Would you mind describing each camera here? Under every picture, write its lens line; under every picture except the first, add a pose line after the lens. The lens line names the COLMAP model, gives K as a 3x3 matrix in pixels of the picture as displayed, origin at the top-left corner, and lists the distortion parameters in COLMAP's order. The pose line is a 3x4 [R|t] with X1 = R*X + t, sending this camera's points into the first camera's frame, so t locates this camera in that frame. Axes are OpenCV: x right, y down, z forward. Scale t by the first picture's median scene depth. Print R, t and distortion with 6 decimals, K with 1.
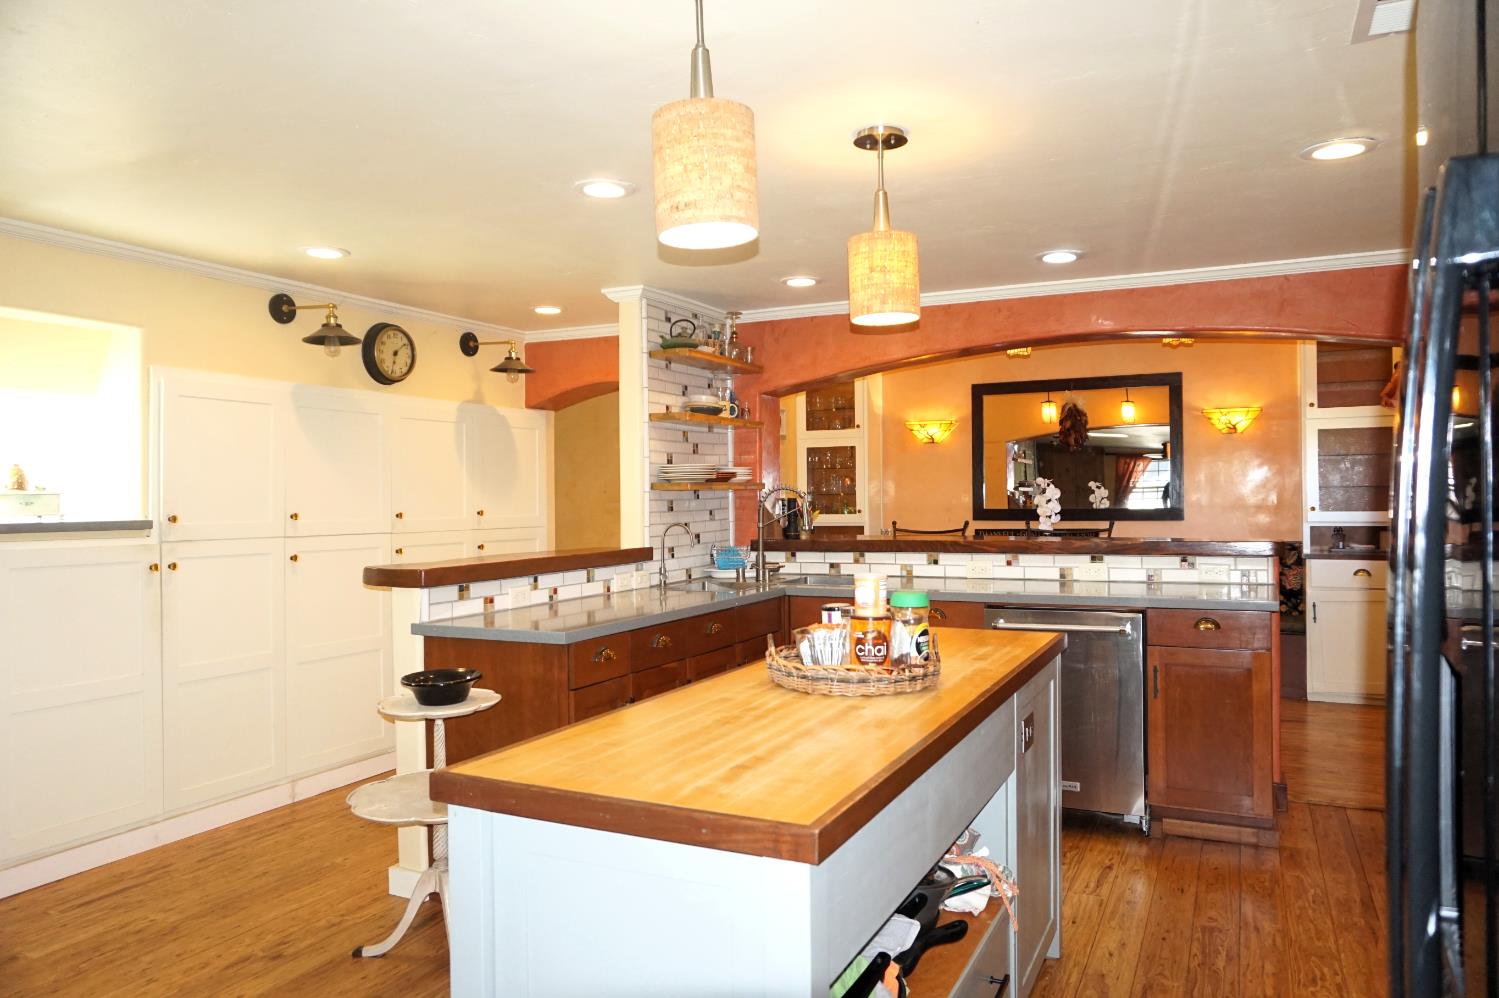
lens RADIAL K [[1001.7, 0, 752.6], [0, 1001.7, 482.3], [0, 0, 1]] dist [-0.046334, 0.002326]
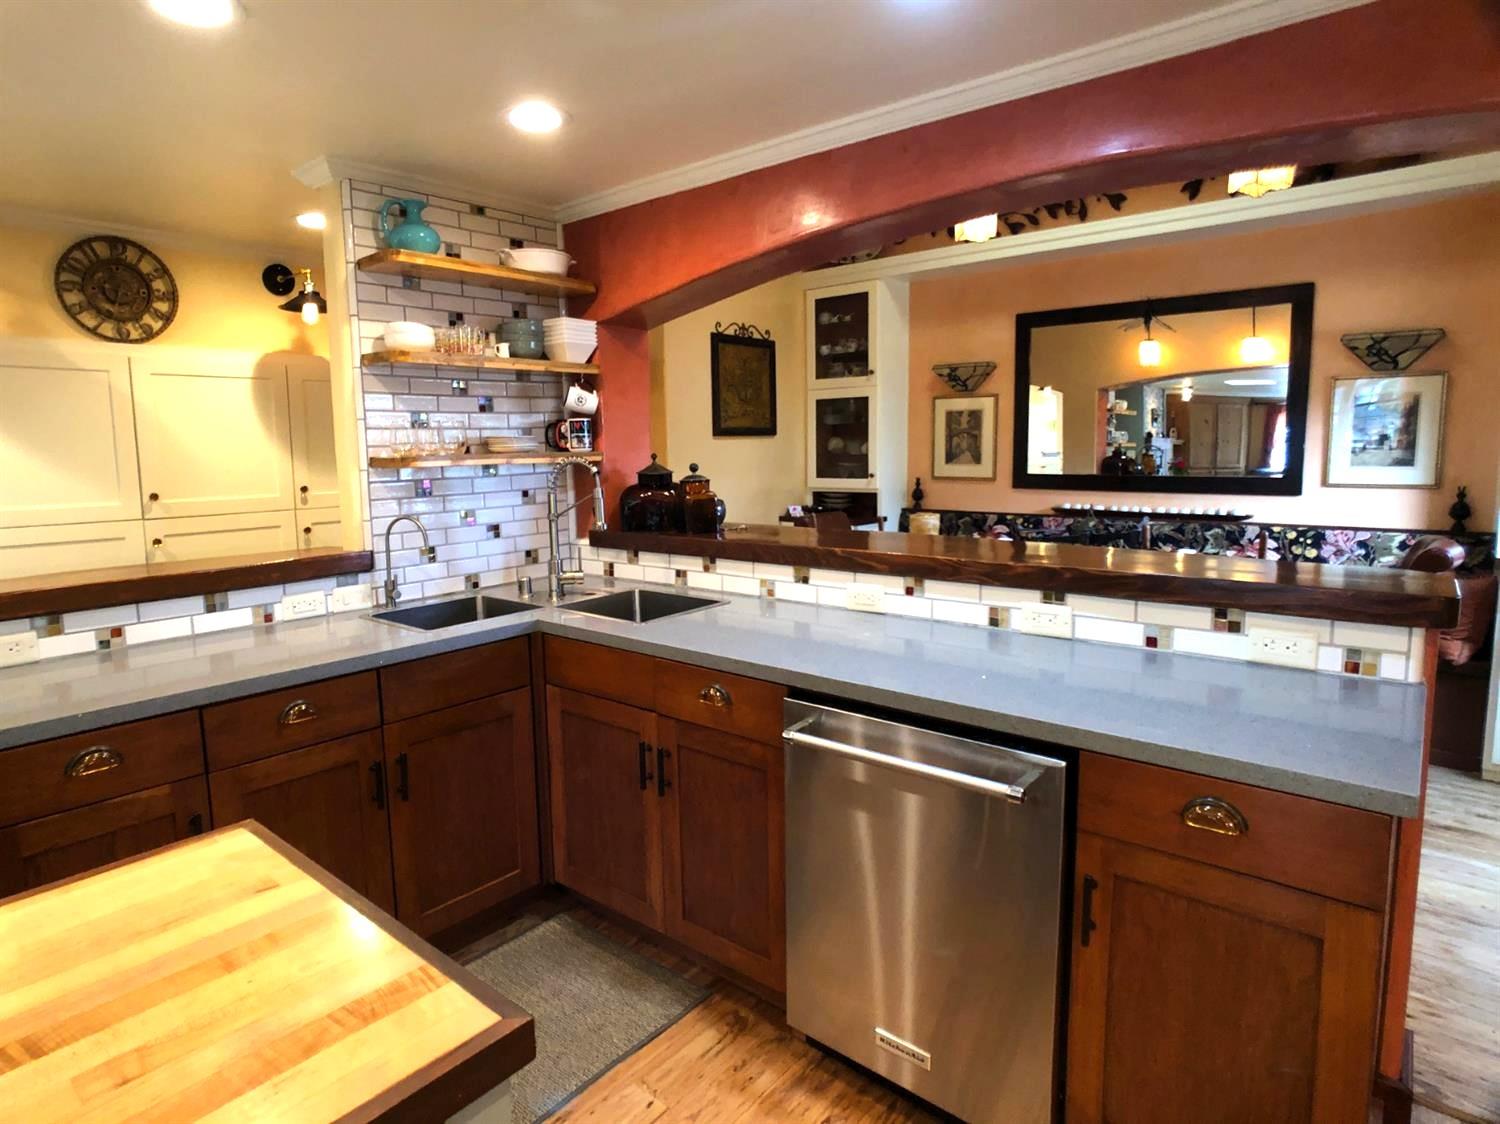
lens RADIAL K [[832.0, 0, 723.6], [0, 832.0, 540.5], [0, 0, 1]] dist [-0.049335, 0.024670]
pose [[0.969473, 0.022957, -0.244122, 0.261604], [0.009204, 0.991499, 0.129792, -0.013464], [0.245026, -0.128077, 0.961020, 0.489772]]
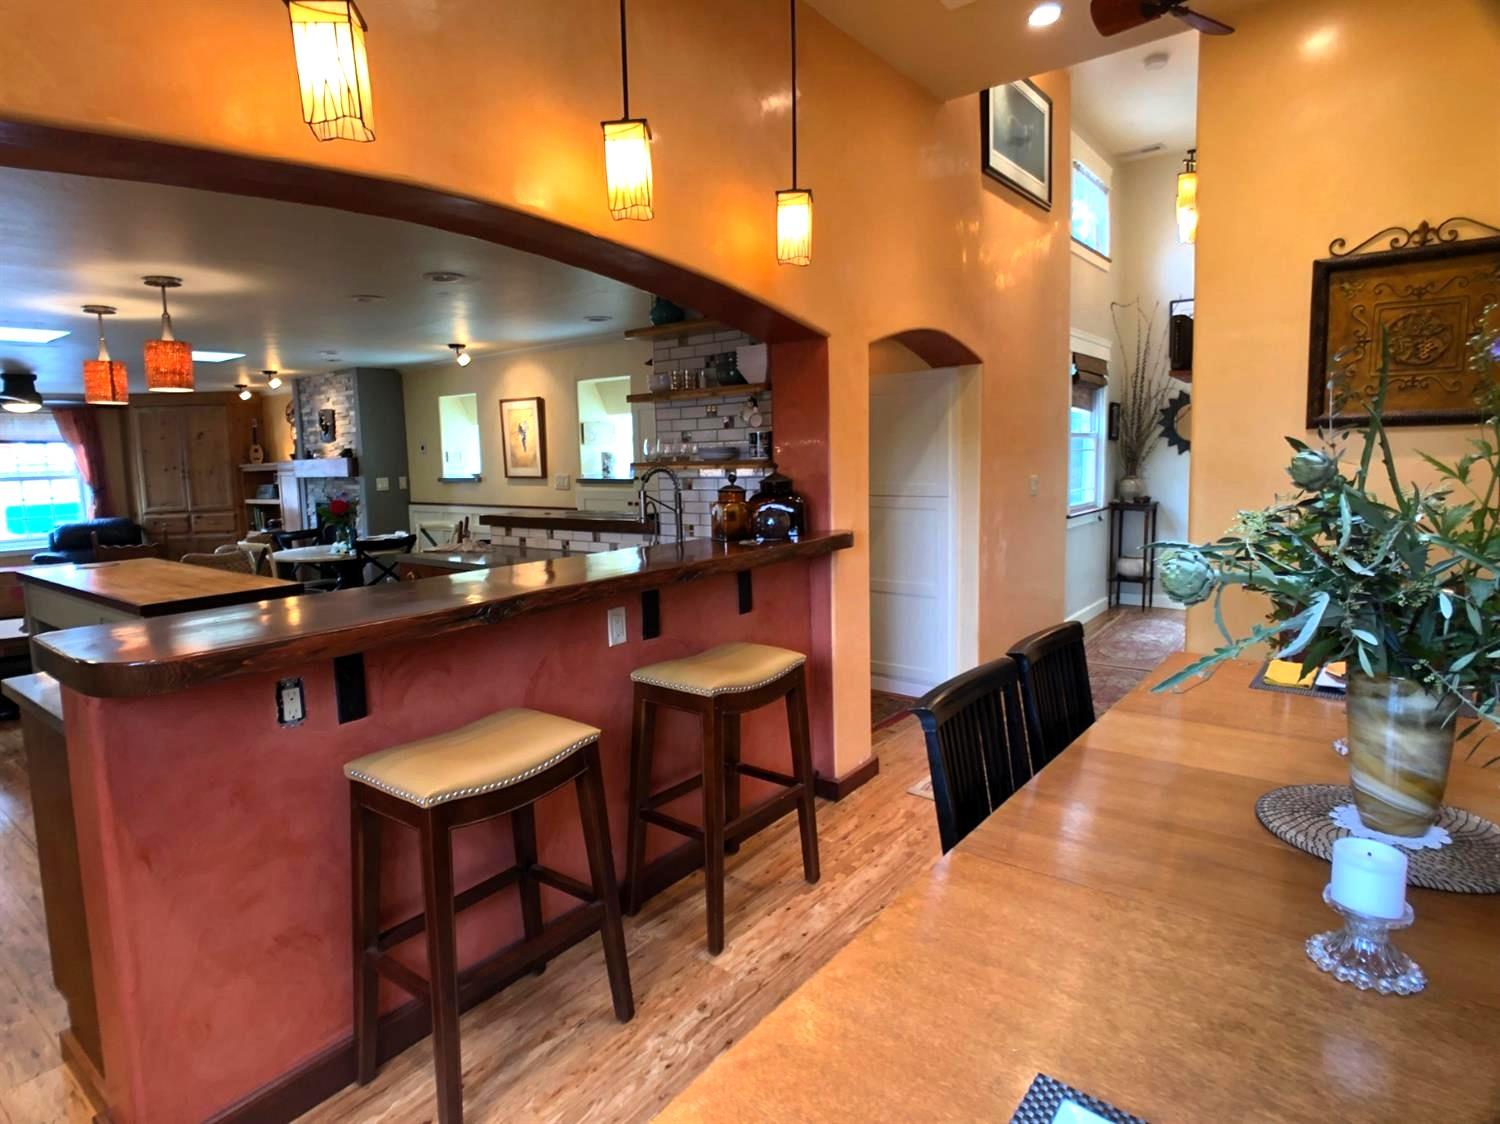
lens RADIAL K [[832.0, 0, 723.6], [0, 832.0, 540.5], [0, 0, 1]] dist [-0.049335, 0.024670]
pose [[-0.224477, 0.112237, -0.967994, 0.726380], [0.039639, 0.993575, 0.106011, -0.007615], [0.973673, -0.014574, -0.227484, 1.221590]]
